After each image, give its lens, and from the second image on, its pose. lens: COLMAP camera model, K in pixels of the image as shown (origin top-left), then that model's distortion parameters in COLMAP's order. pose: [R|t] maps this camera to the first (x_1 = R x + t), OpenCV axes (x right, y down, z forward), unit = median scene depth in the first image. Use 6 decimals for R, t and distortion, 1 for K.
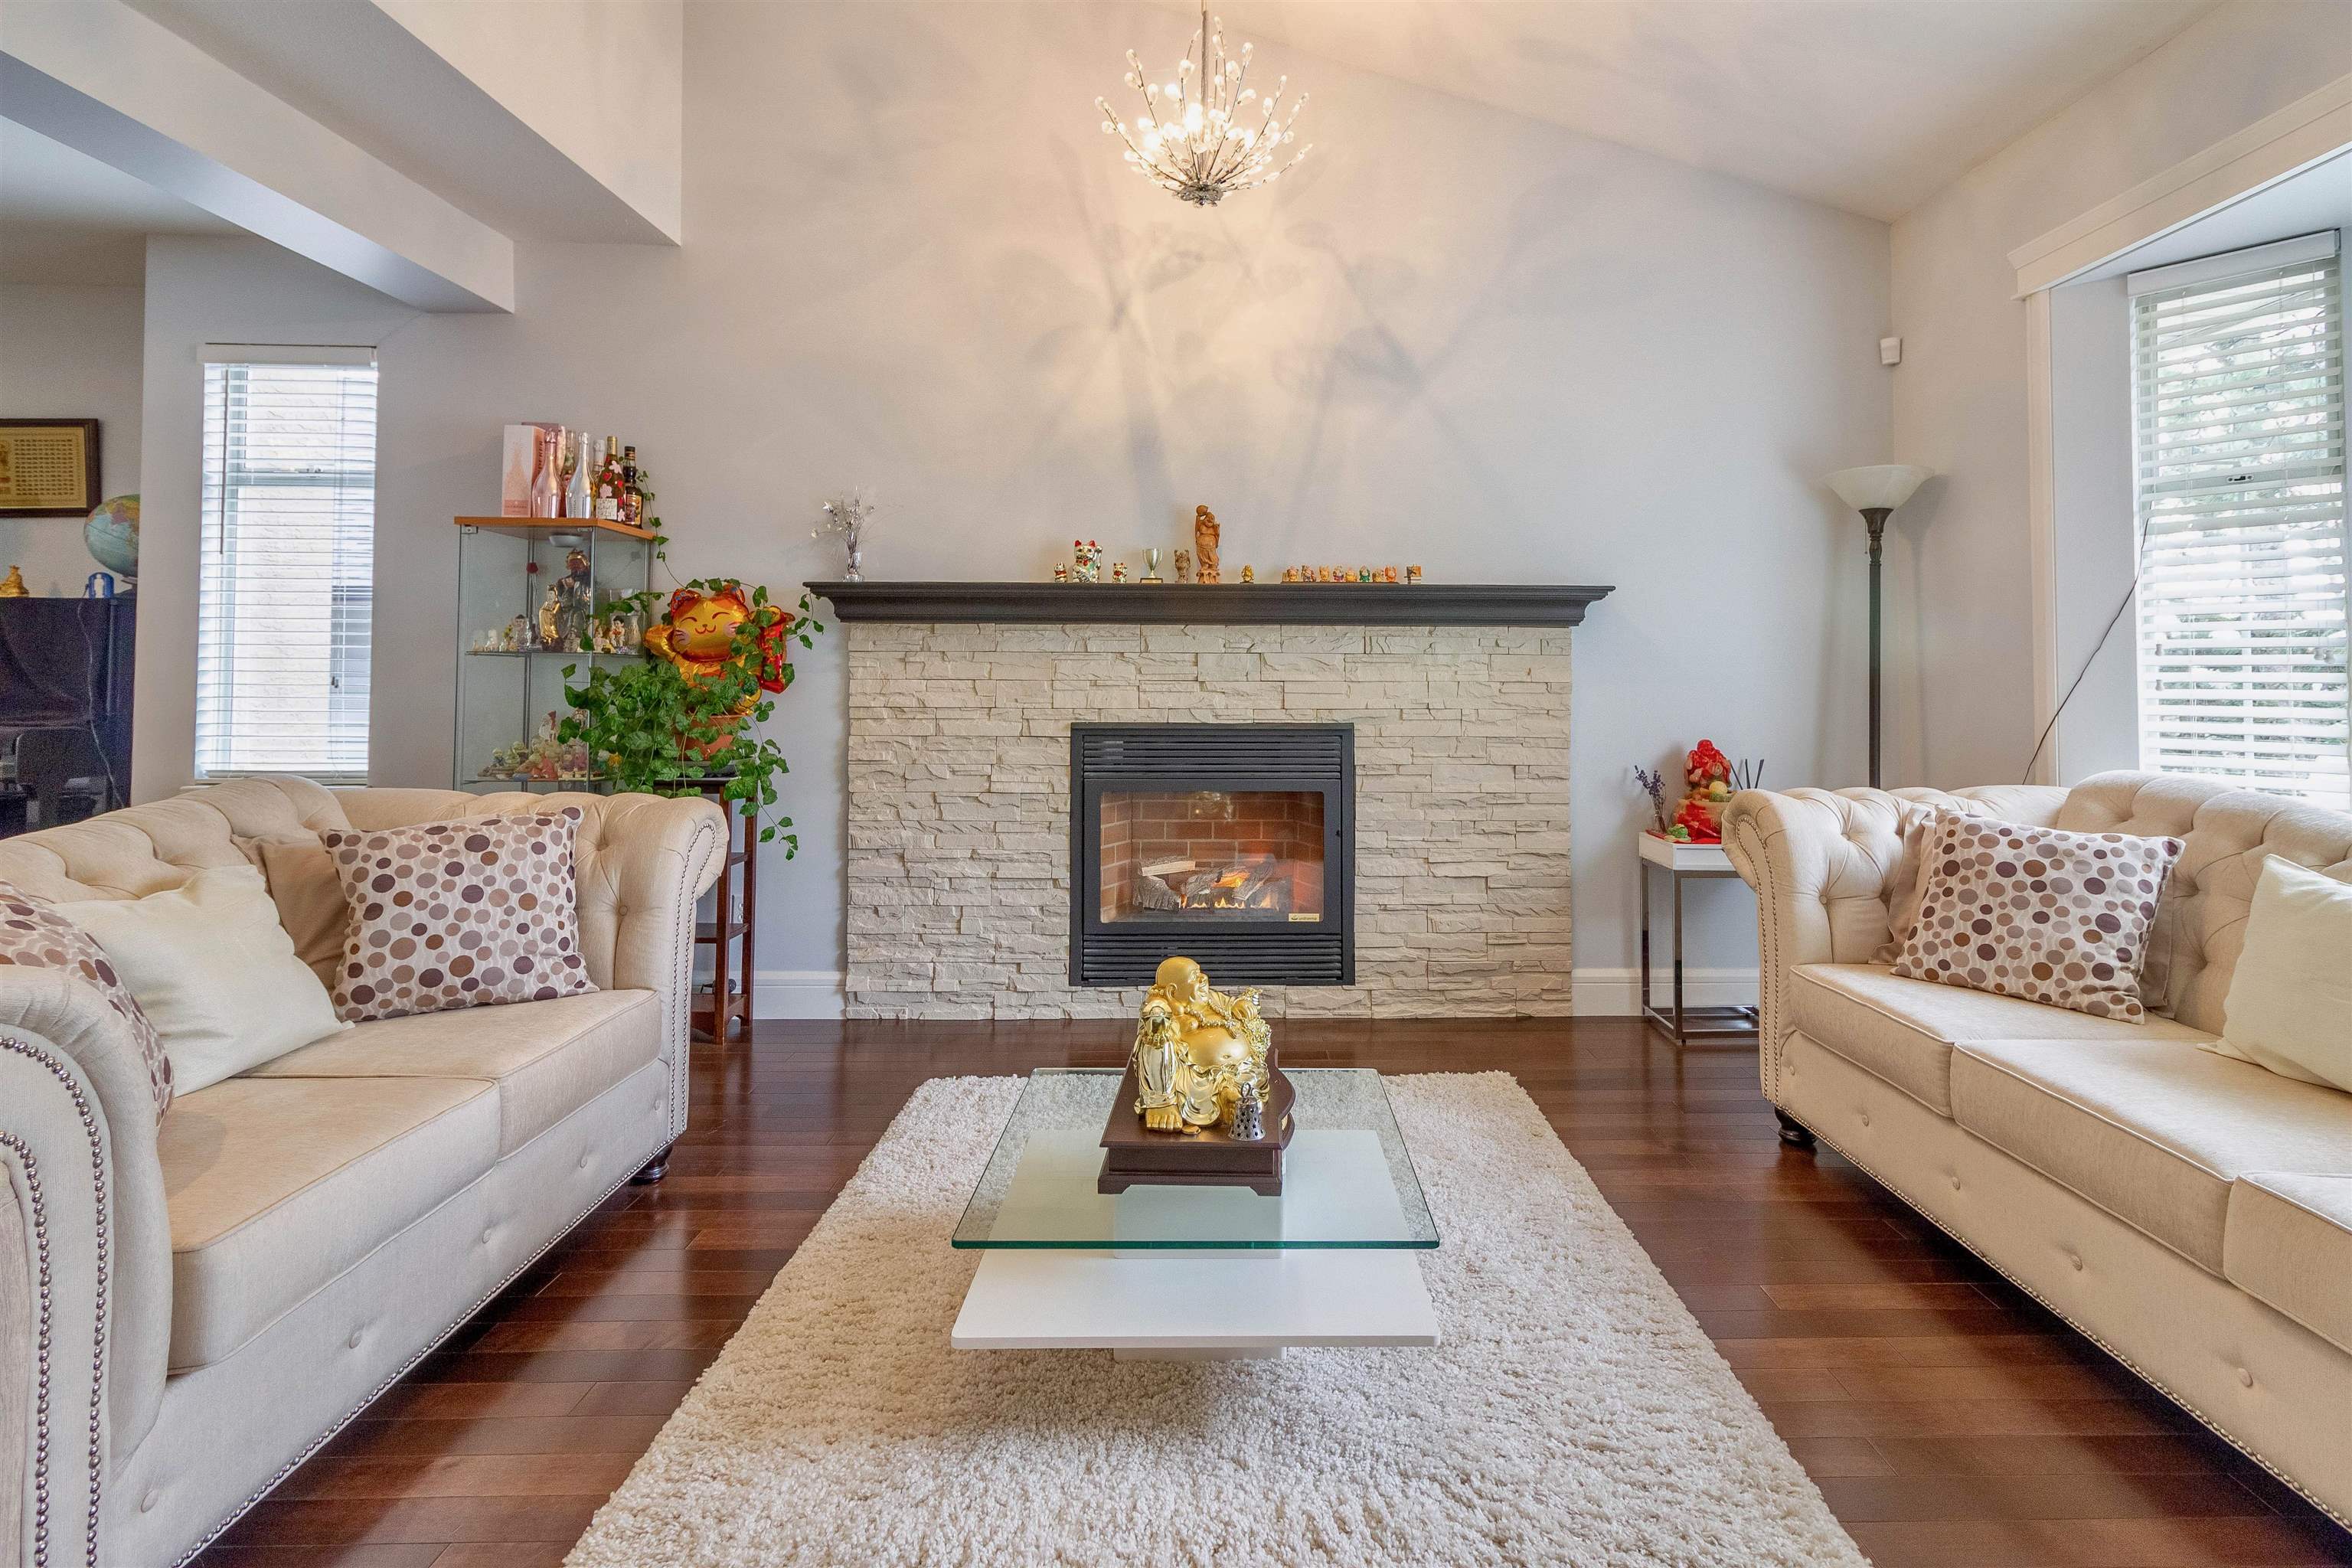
lens RADIAL K [[1133.3, 0, 1246.1], [0, 1133.3, 645.5], [0, 0, 1]] dist [0.004651, 0.000745]
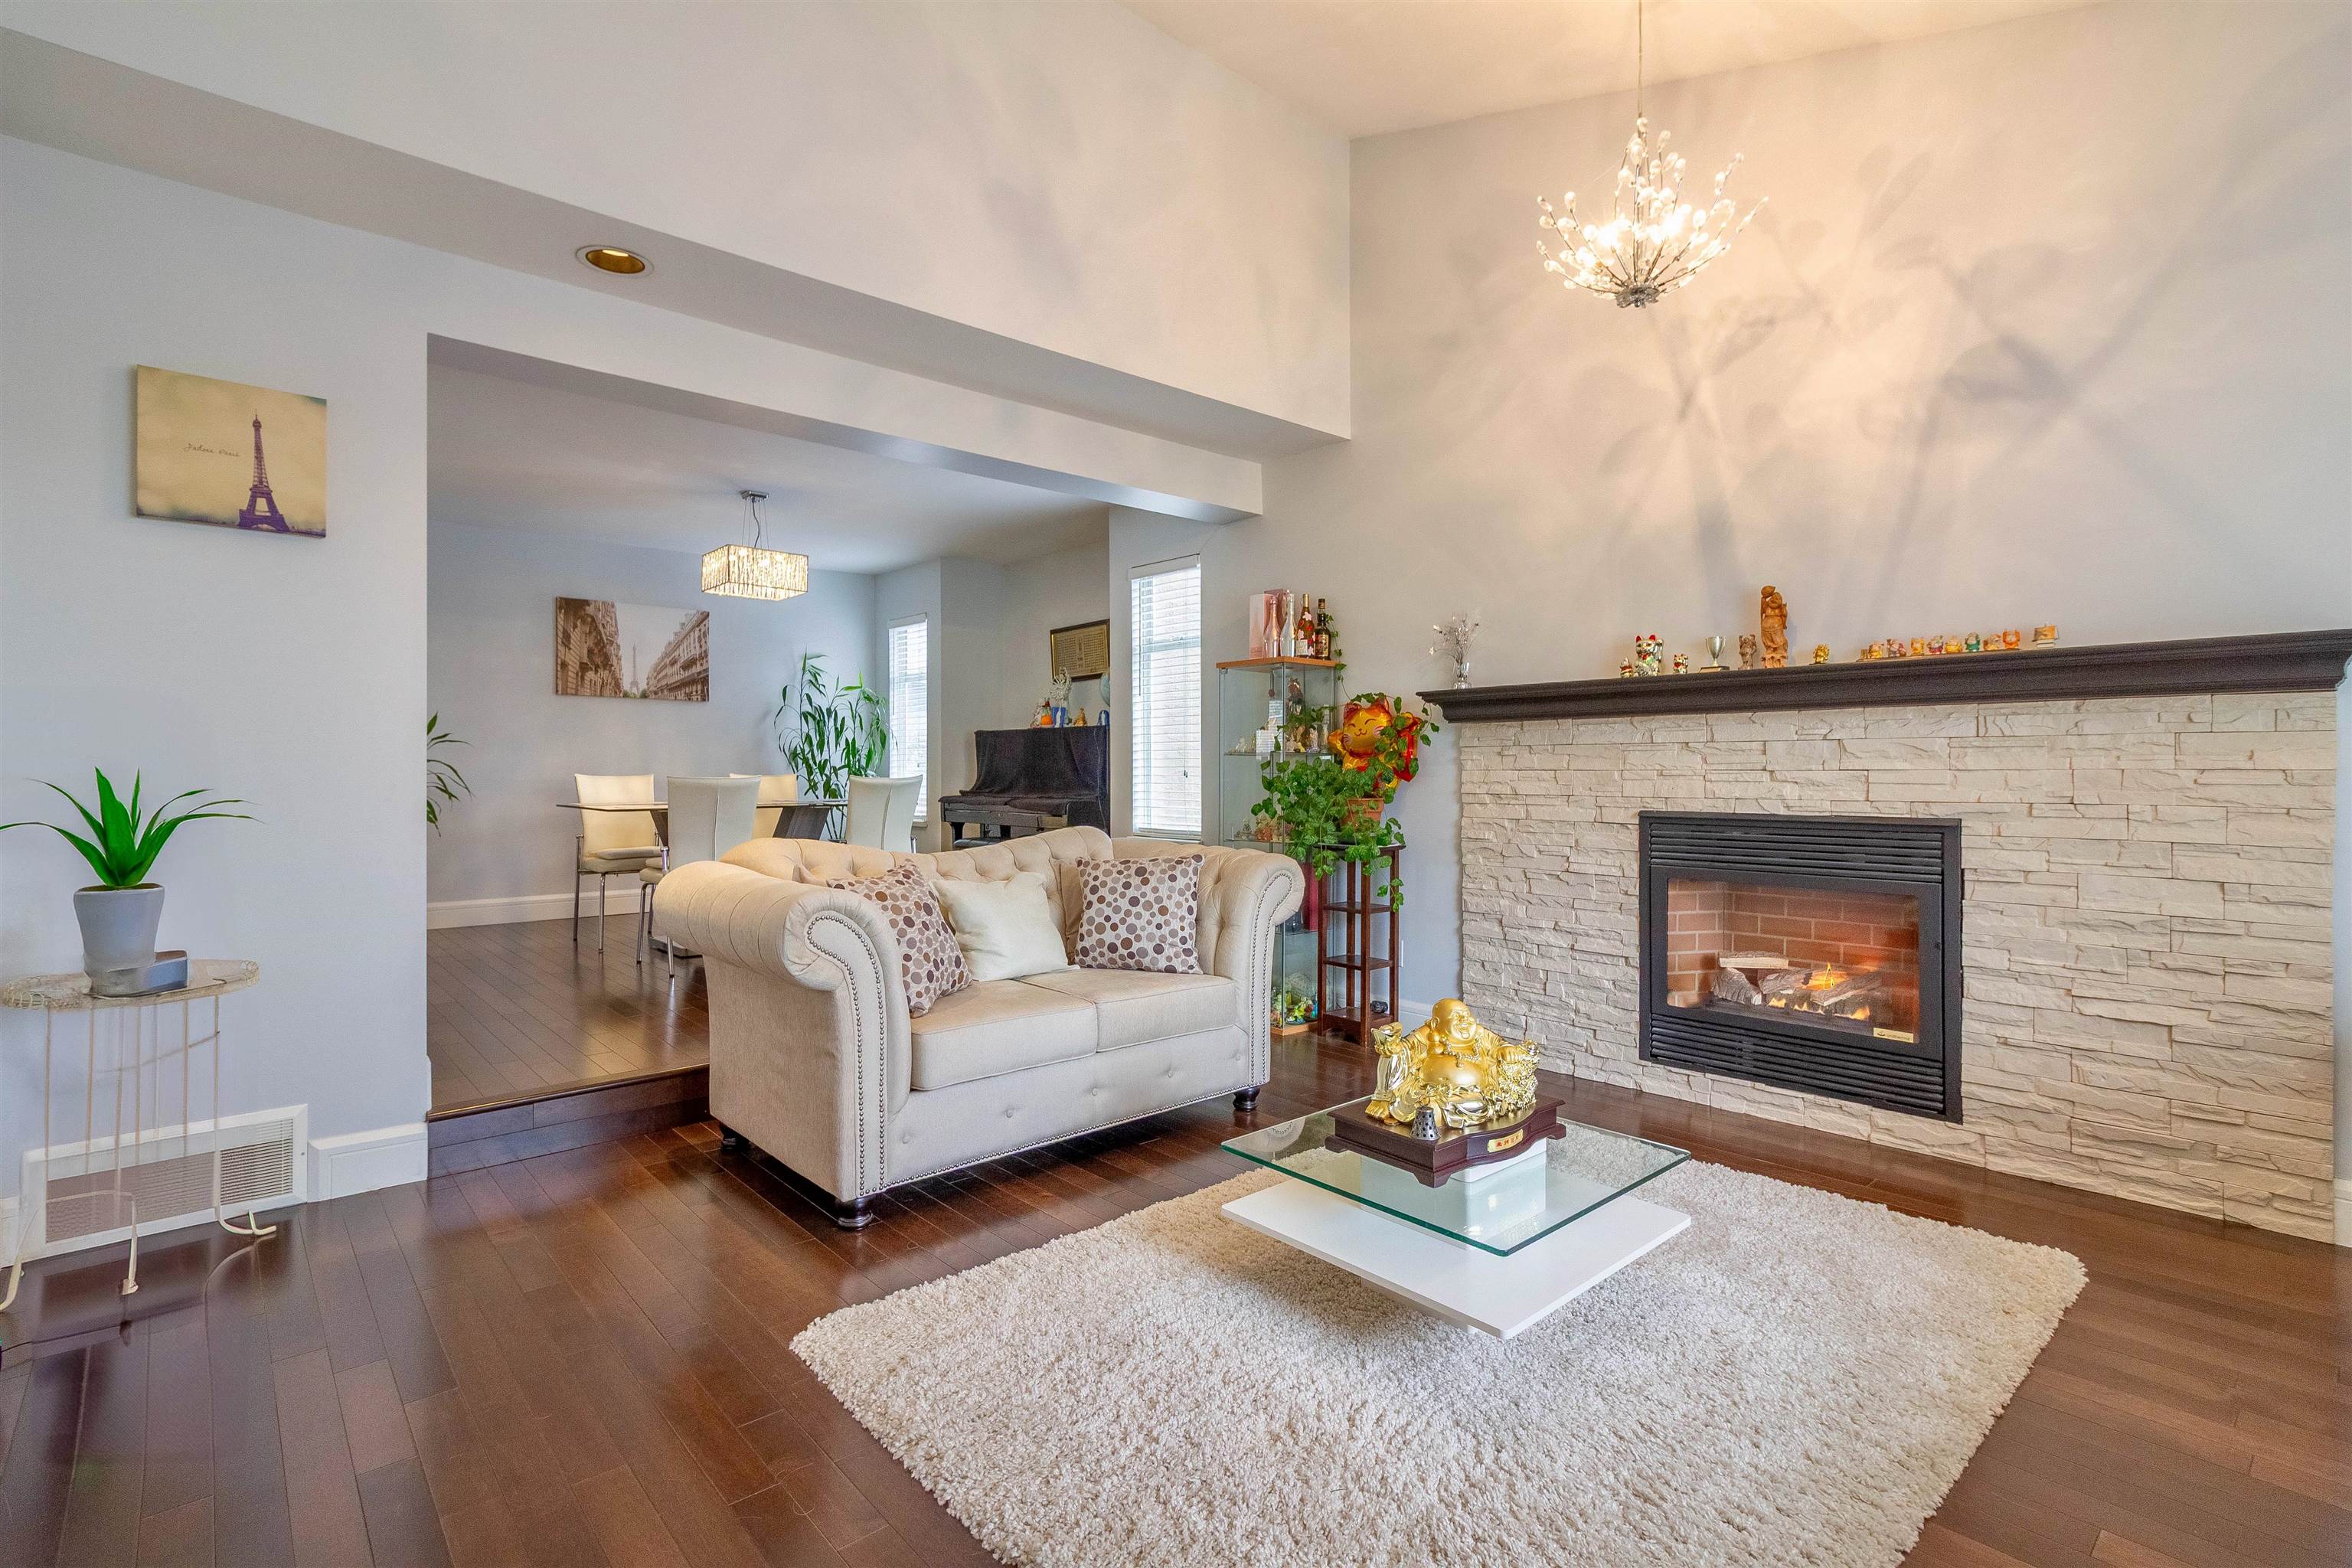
lens RADIAL K [[1133.3, 0, 1196.1], [0, 1133.3, 777.0], [0, 0, 1]] dist [0.004651, 0.000745]
pose [[0.639709, -0.000588, -0.768617, 0.390044], [0.026707, 0.999413, 0.021464, 0.003515], [0.768153, -0.034259, 0.639349, 0.016138]]
